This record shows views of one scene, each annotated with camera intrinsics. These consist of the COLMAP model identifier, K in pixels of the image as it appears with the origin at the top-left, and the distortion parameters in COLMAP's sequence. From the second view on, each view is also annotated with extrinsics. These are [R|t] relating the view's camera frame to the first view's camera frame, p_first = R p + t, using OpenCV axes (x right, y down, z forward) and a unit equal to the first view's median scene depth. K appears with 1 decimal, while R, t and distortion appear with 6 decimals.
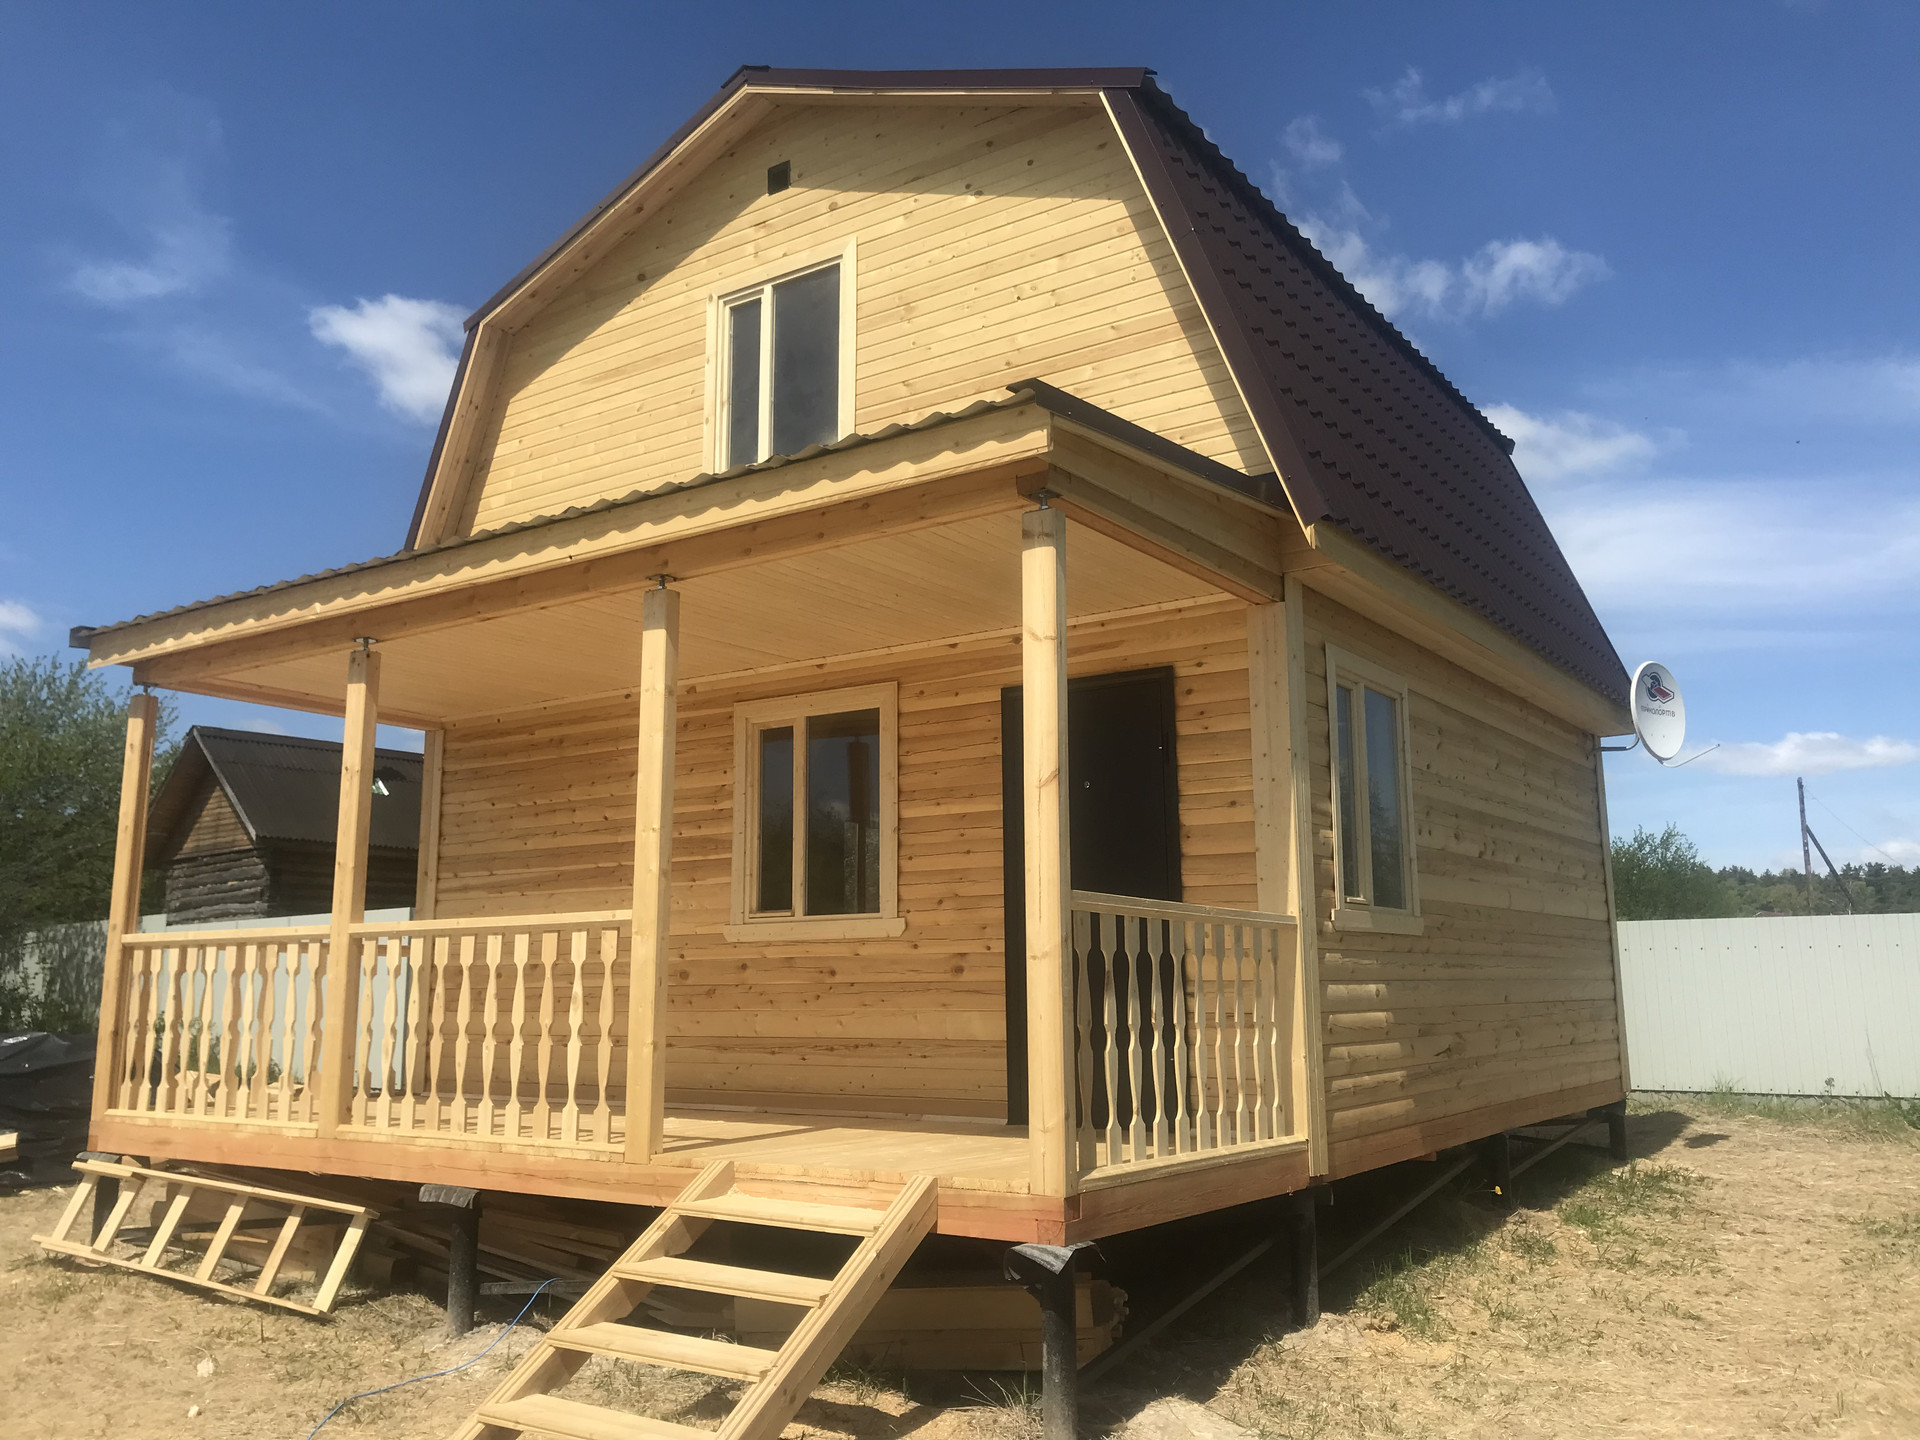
lens RADIAL K [[1564.8, 0, 964.8], [0, 1564.8, 722.4], [0, 0, 1]] dist [0.010814, -0.004073]
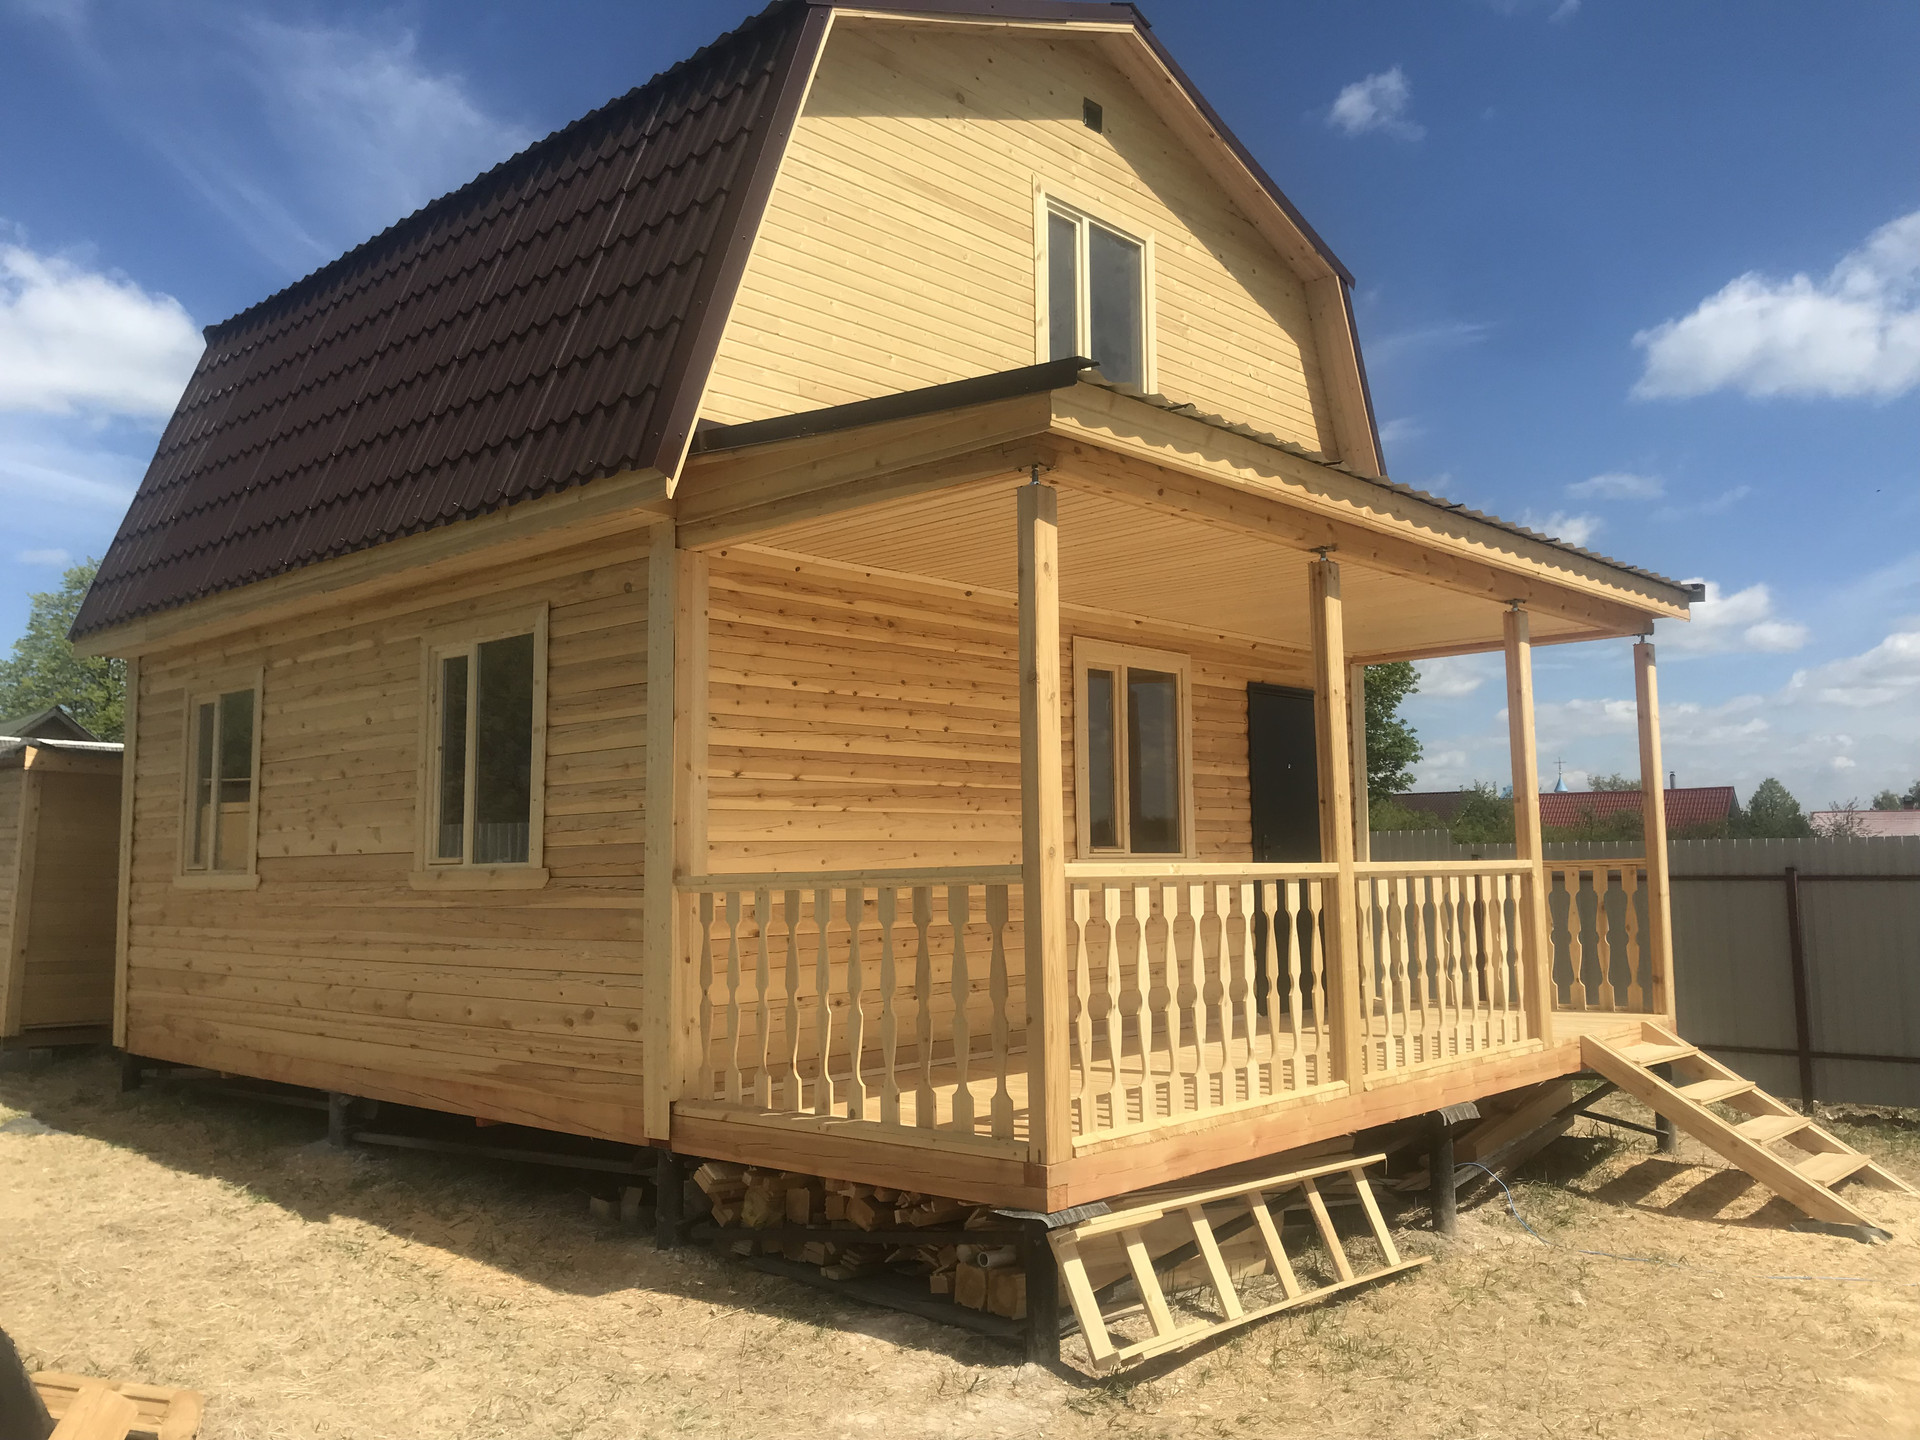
lens RADIAL K [[1564.8, 0, 964.4], [0, 1564.8, 713.8], [0, 0, 1]] dist [0.010814, -0.004073]
pose [[0.148646, 0.105048, 0.983295, -1.241441], [-0.151339, 0.985045, -0.082357, 0.141949], [-0.977241, -0.136569, 0.162321, 1.001953]]
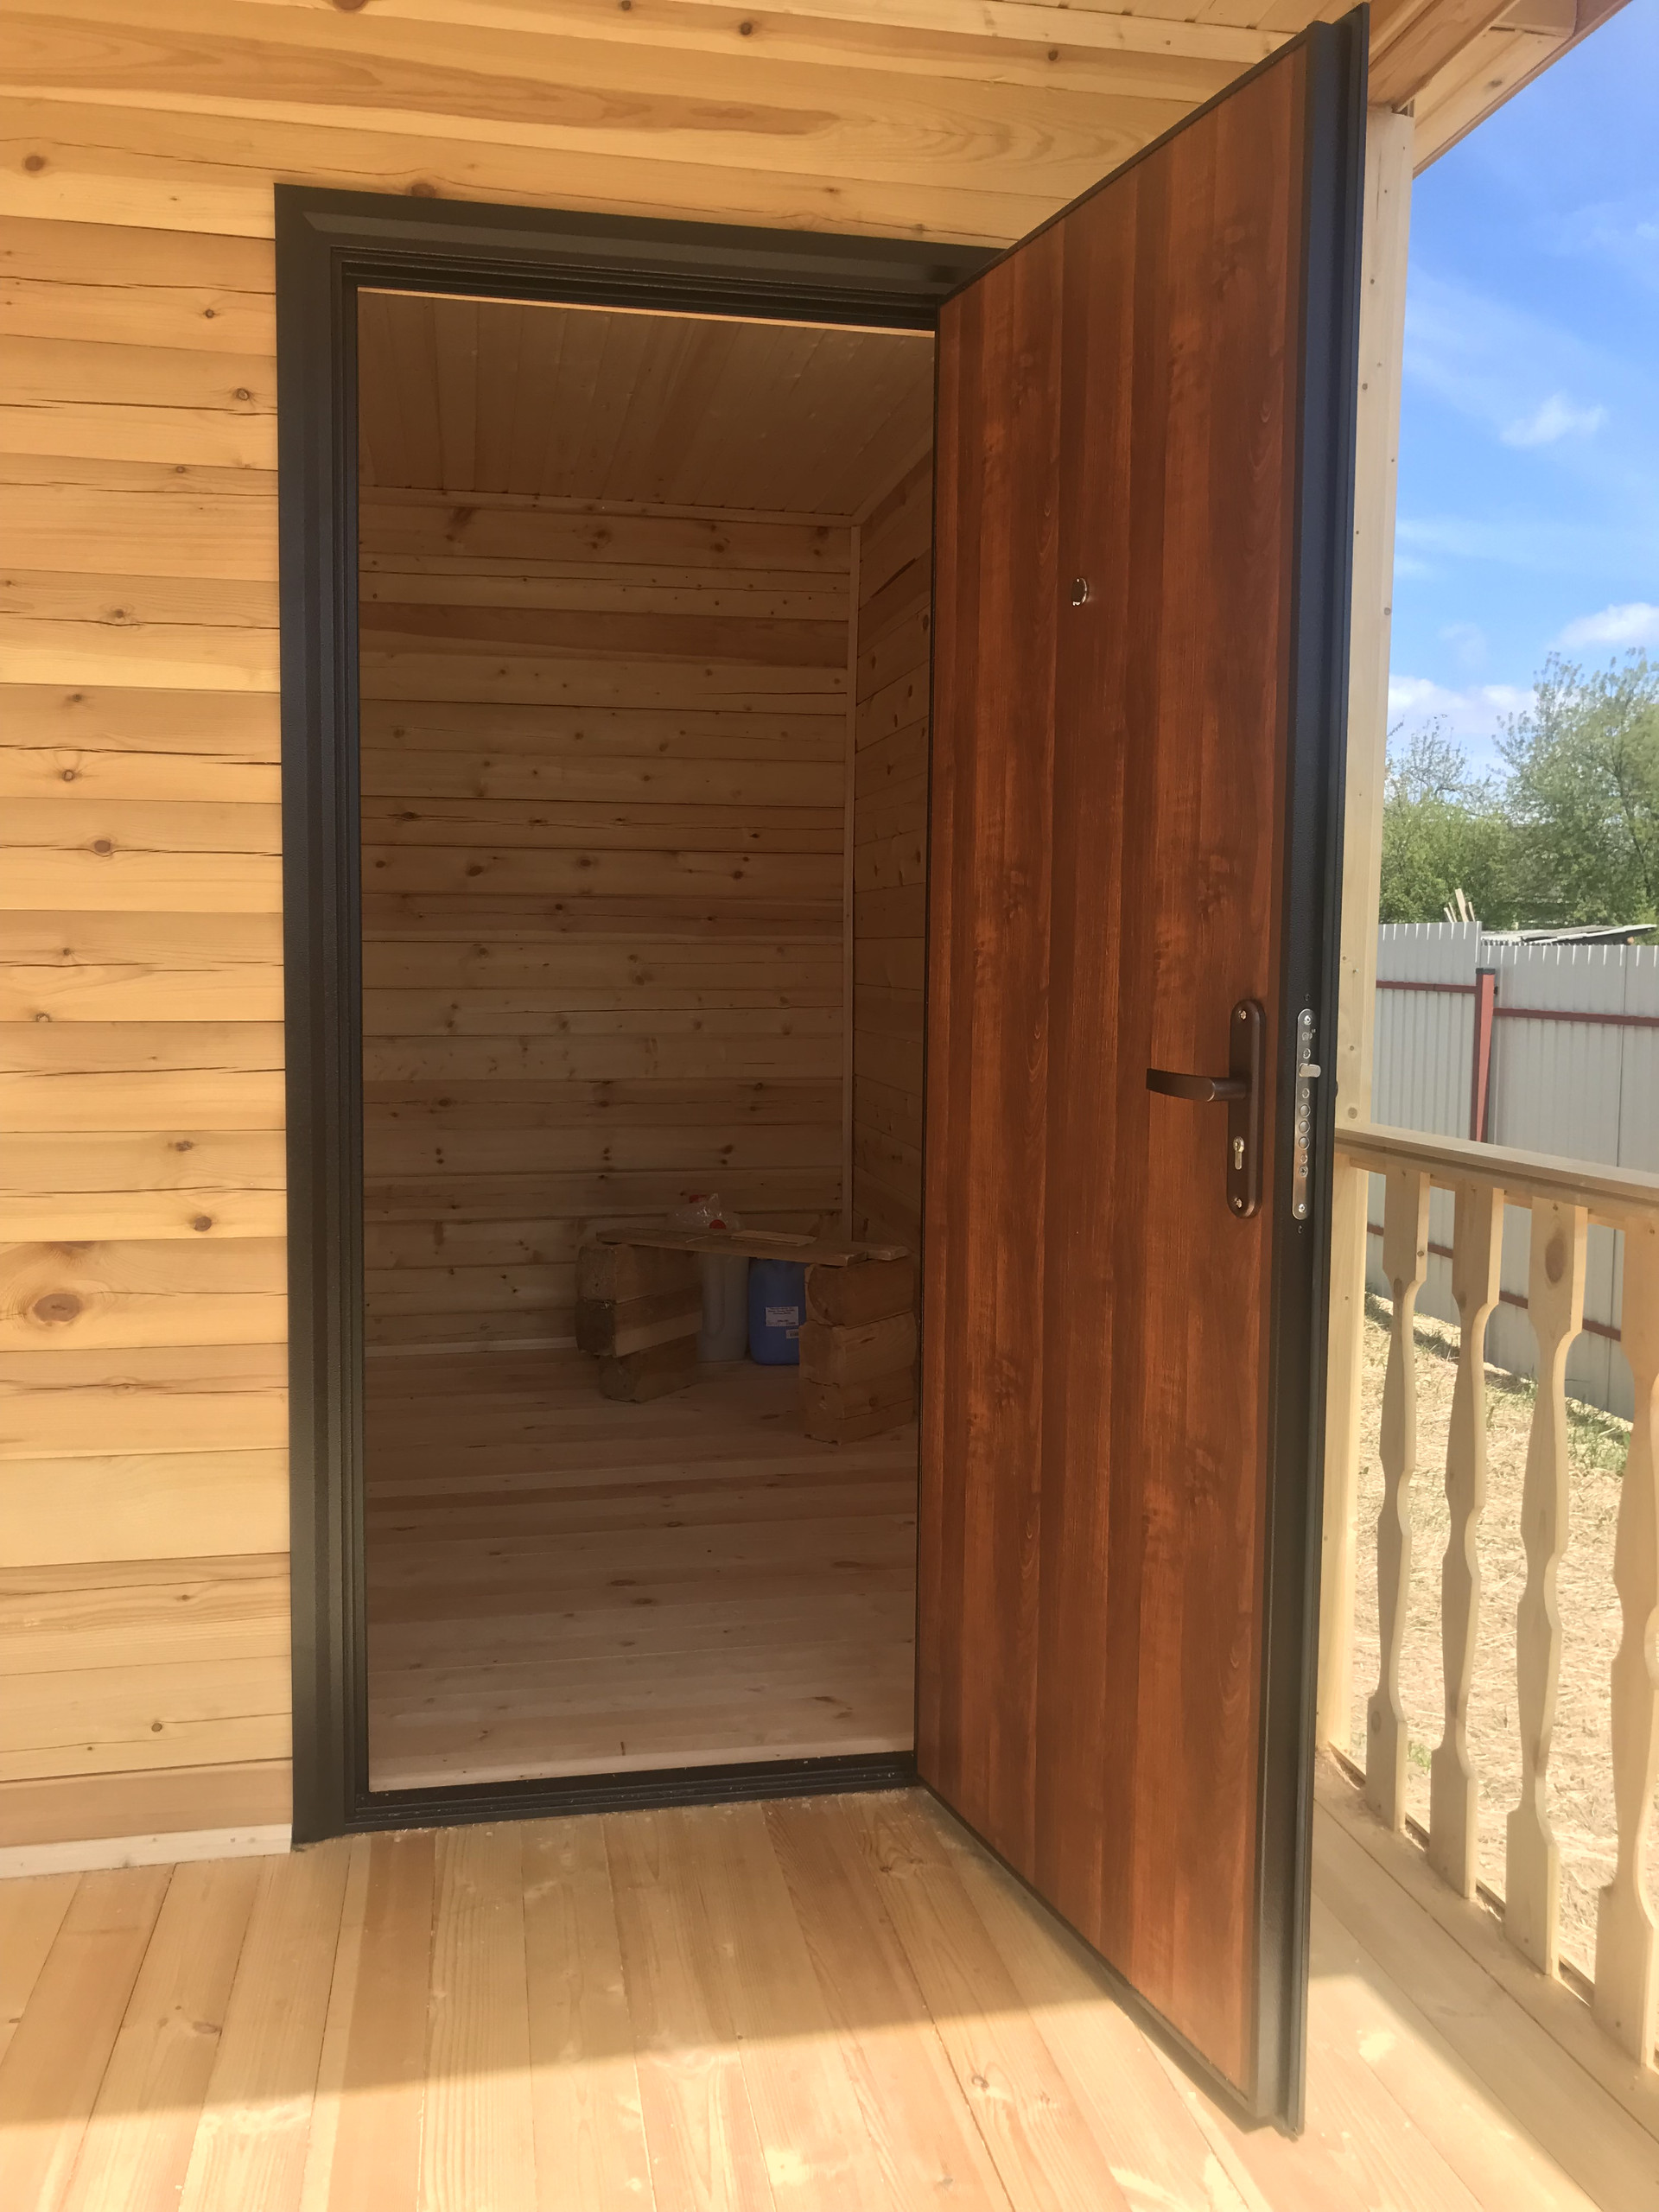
lens RADIAL K [[1802.8, 0, 833.1], [0, 1802.8, 1104.1], [0, 0, 1]] dist [0.010814, -0.004073]
pose [[0.688493, -0.046151, 0.723773, -0.126917], [-0.128744, 0.974345, 0.184597, 0.054121], [-0.713724, -0.220275, 0.664888, 0.709883]]
